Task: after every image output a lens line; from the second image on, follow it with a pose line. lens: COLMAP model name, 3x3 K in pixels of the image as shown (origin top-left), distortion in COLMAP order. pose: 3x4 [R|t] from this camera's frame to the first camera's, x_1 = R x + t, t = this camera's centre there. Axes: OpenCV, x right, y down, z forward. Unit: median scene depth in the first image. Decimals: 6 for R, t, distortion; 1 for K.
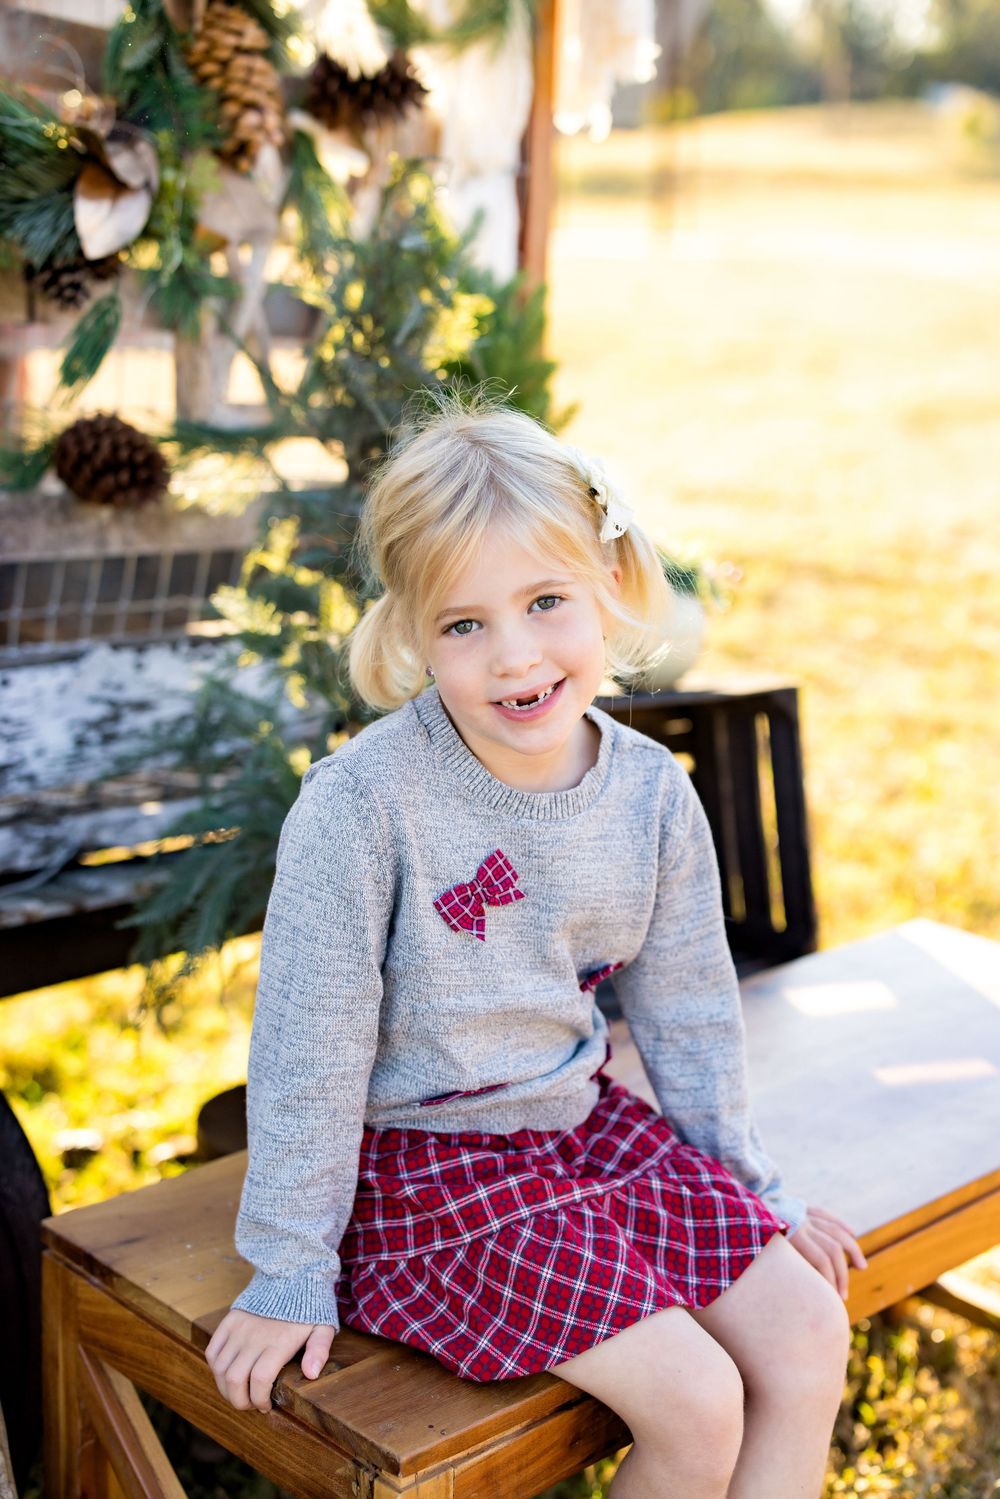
lens RADIAL K [[2115.5, 0, 500.0], [0, 2115.5, 749.5], [0, 0, 1]] dist [0.003828, 0.023317]
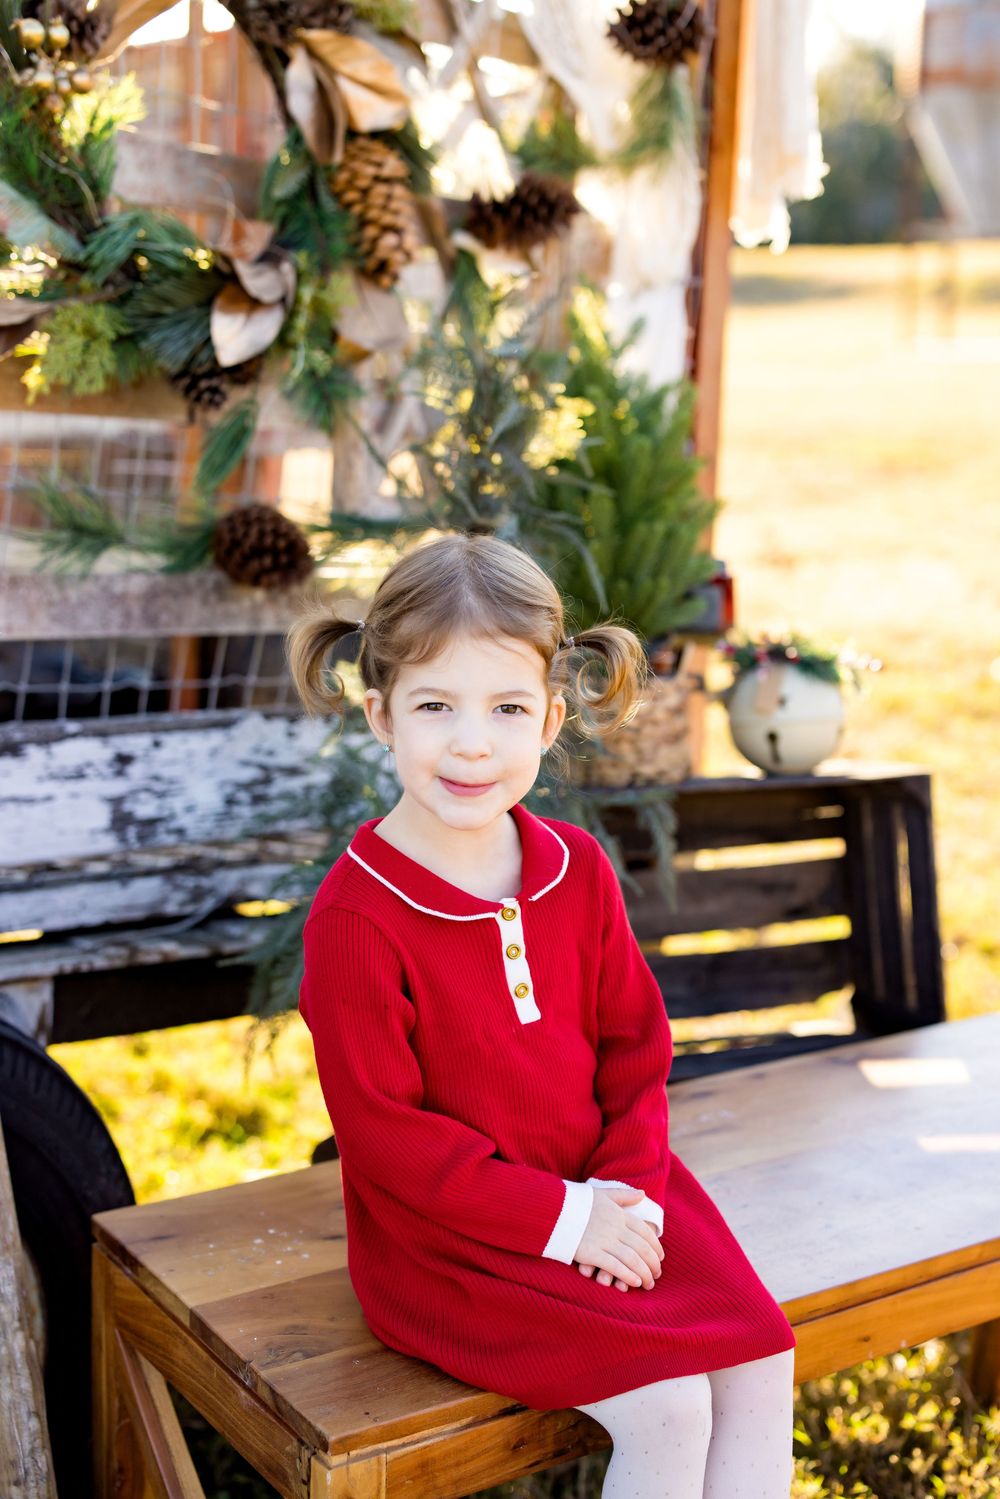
lens RADIAL K [[2097.8, 0, 499.7], [0, 2097.8, 738.7], [0, 0, 1]] dist [-0.002709, 0.097581]
pose [[0.984028, 0.027596, -0.175861, 0.140996], [-0.036730, 0.998128, -0.048898, 0.013166], [0.174182, 0.054577, 0.983200, -0.052477]]
